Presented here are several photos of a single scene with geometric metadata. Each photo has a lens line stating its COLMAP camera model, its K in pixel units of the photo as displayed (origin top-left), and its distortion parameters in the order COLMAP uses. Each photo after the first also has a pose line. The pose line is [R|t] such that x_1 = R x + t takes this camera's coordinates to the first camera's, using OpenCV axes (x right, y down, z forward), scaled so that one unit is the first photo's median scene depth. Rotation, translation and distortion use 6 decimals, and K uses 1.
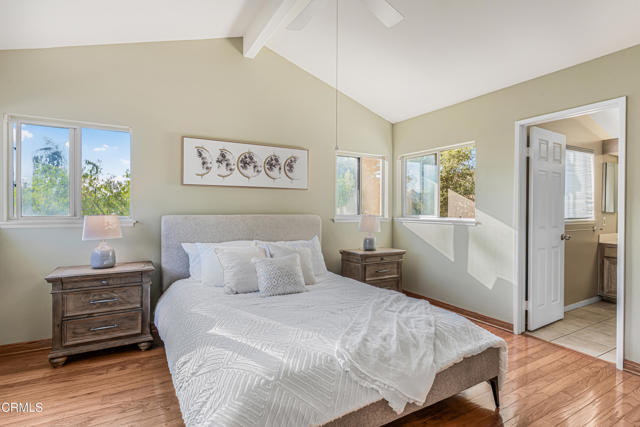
lens RADIAL K [[306.2, 0, 320.0], [0, 306.2, 213.5], [0, 0, 1]] dist [-0.001810, -0.000136]
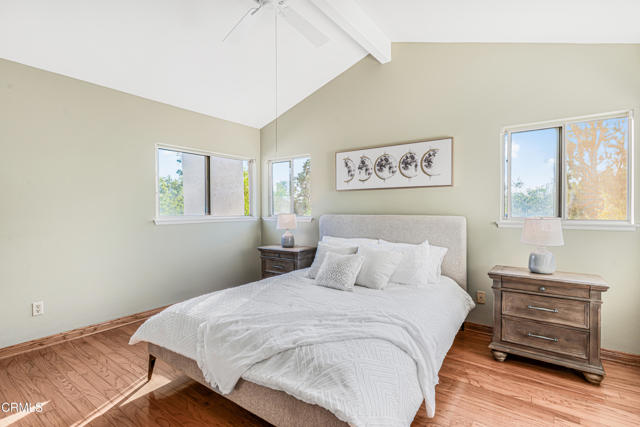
lens RADIAL K [[305.9, 0, 321.5], [0, 305.9, 210.7], [0, 0, 1]] dist [0.003493, 0.000309]
pose [[0.436727, -0.001614, -0.899593, 0.625968], [-0.010511, 0.999921, -0.006897, -0.001167], [0.899533, 0.012468, 0.436675, 0.366764]]
